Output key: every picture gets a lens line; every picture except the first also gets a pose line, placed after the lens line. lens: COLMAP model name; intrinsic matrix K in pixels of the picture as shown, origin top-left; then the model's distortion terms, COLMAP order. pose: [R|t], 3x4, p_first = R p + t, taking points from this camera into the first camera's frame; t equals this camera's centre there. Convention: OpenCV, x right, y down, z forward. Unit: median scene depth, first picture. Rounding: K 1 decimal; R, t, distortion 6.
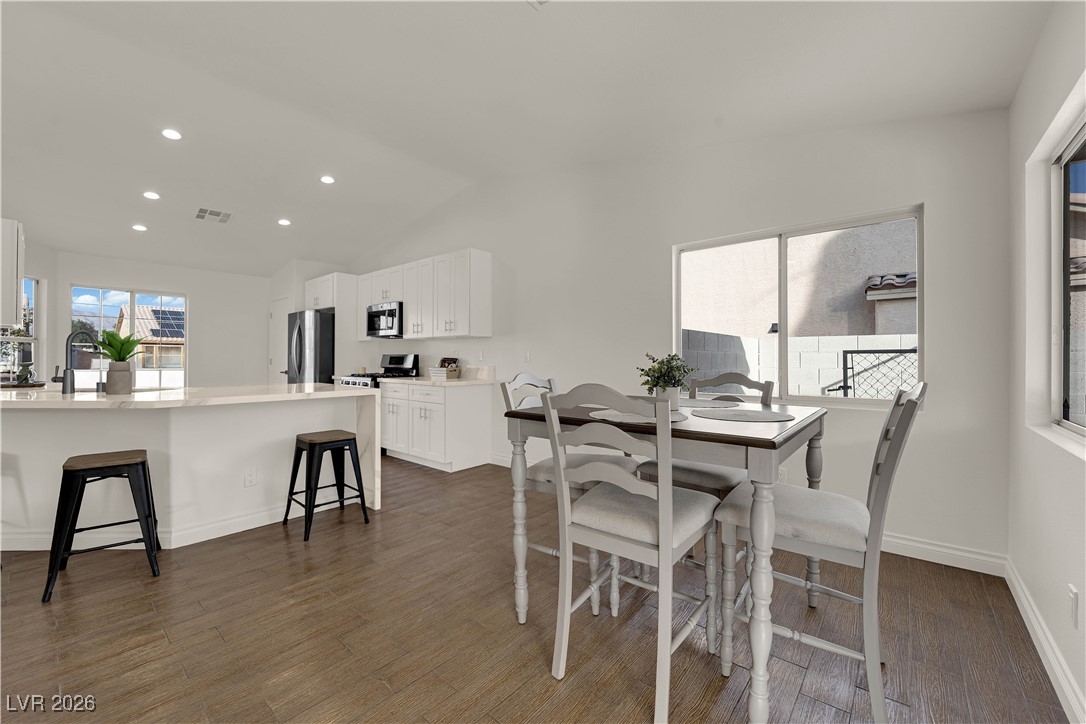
lens RADIAL K [[434.8, 0, 544.3], [0, 434.8, 360.6], [0, 0, 1]] dist [-0.015301, -0.000566]
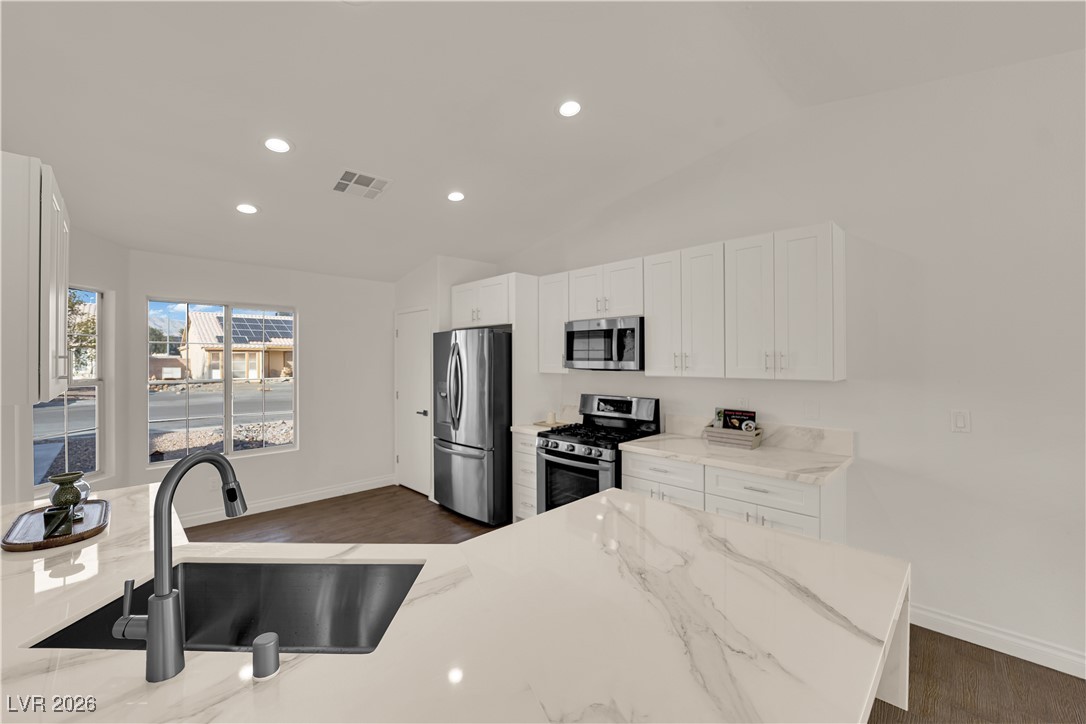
lens RADIAL K [[434.8, 0, 543.1], [0, 434.8, 359.0], [0, 0, 1]] dist [-0.015301, -0.000566]
pose [[0.996262, -0.006720, -0.086121, -0.427043], [0.006497, 0.999975, -0.002865, -0.075591], [0.086138, 0.002295, 0.996281, 0.373923]]
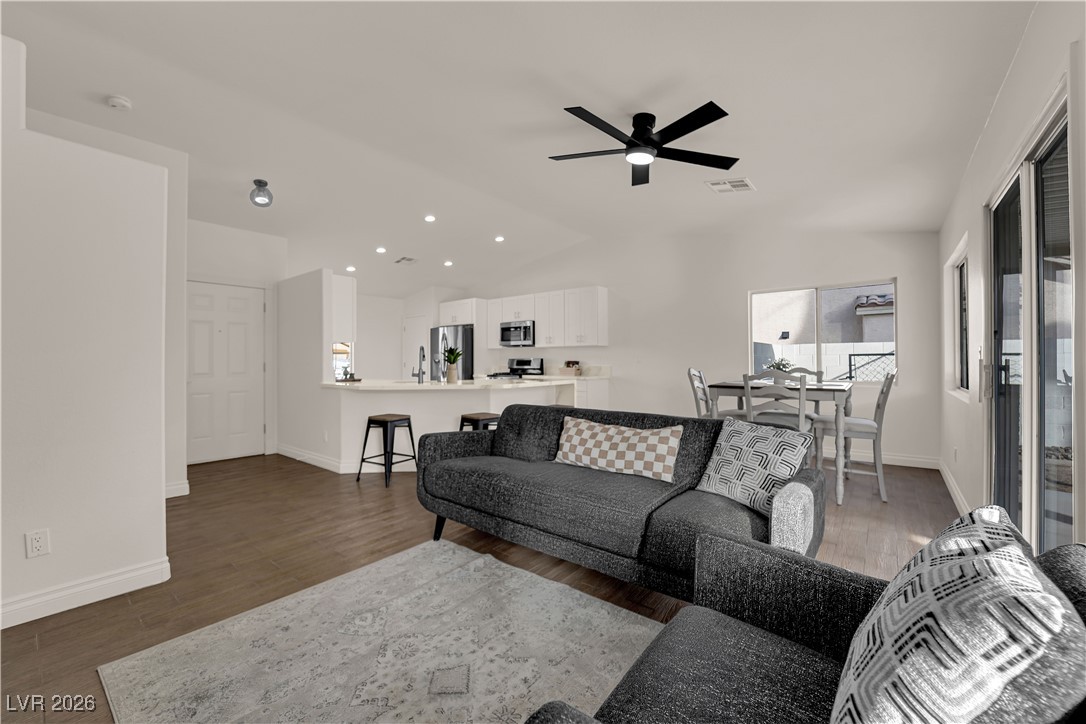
lens RADIAL K [[434.8, 0, 543.0], [0, 434.8, 361.8], [0, 0, 1]] dist [-0.015301, -0.000566]
pose [[0.999483, -0.008169, 0.031098, -0.352582], [0.008275, 0.999960, -0.003285, 0.001075], [-0.031070, 0.003541, 0.999511, -0.404151]]
